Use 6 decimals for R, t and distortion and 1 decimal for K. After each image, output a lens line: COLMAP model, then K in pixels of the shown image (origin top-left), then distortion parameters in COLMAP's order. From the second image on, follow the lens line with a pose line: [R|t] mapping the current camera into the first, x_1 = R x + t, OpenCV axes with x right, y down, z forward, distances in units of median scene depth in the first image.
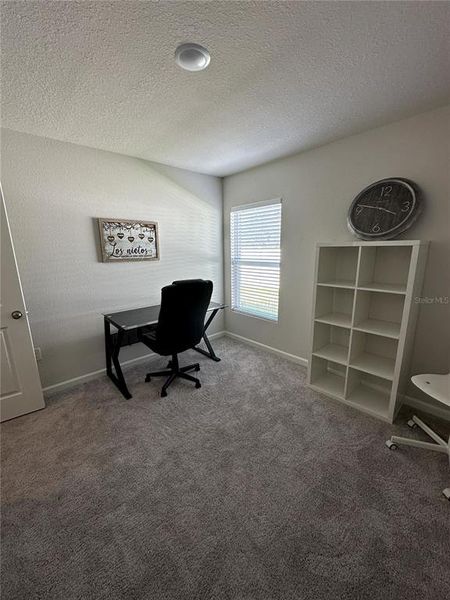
lens RADIAL K [[241.3, 0, 225.0], [0, 241.3, 300.0], [0, 0, 1]] dist [-0.000643, -0.000036]
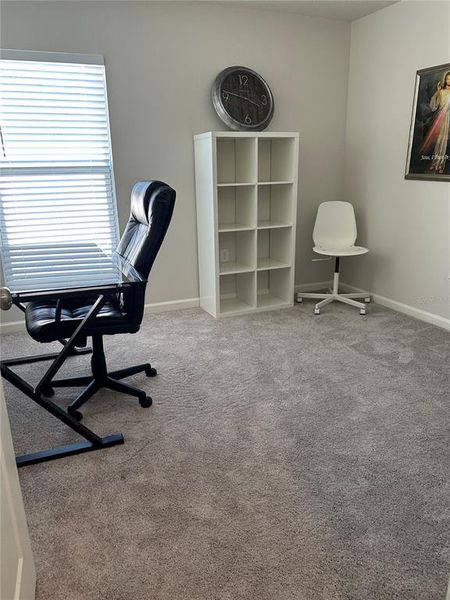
lens RADIAL K [[423.0, 0, 225.0], [0, 423.0, 300.0], [0, 0, 1]] dist [0.094657, -0.135351]
pose [[0.319607, -0.246931, 0.914810, -1.080684], [0.222629, 0.957990, 0.180807, 0.057847], [-0.921026, 0.145876, 0.361154, 0.535633]]
